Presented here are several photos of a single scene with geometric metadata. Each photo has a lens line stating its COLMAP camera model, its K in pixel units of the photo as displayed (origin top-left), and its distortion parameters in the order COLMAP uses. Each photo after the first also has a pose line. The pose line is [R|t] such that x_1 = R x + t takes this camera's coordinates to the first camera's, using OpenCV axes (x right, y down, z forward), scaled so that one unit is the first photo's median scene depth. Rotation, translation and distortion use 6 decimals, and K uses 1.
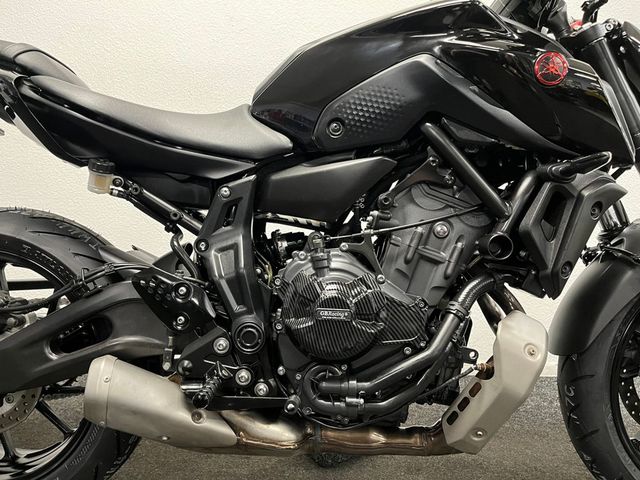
lens RADIAL K [[489.5, 0, 320.0], [0, 489.5, 240.0], [0, 0, 1]] dist [0.038233, -0.004345]
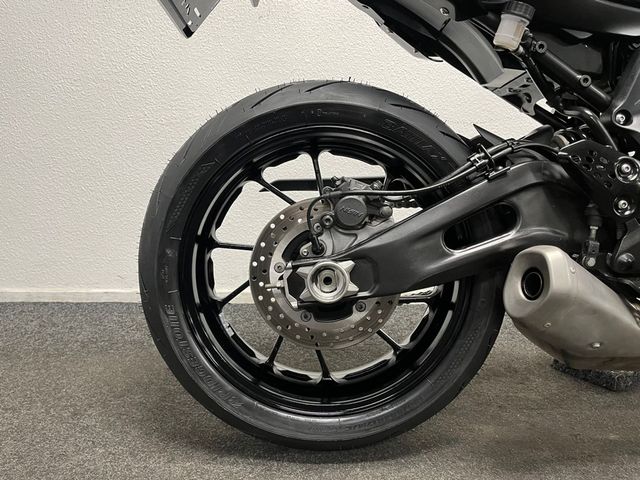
lens RADIAL K [[489.5, 0, 320.0], [0, 489.5, 240.0], [0, 0, 1]] dist [0.038233, -0.004345]
pose [[0.998032, 0.000978, 0.062701, -0.821024], [-0.006559, 0.996022, 0.088865, 0.147221], [-0.062365, -0.089101, 0.994068, 0.198761]]
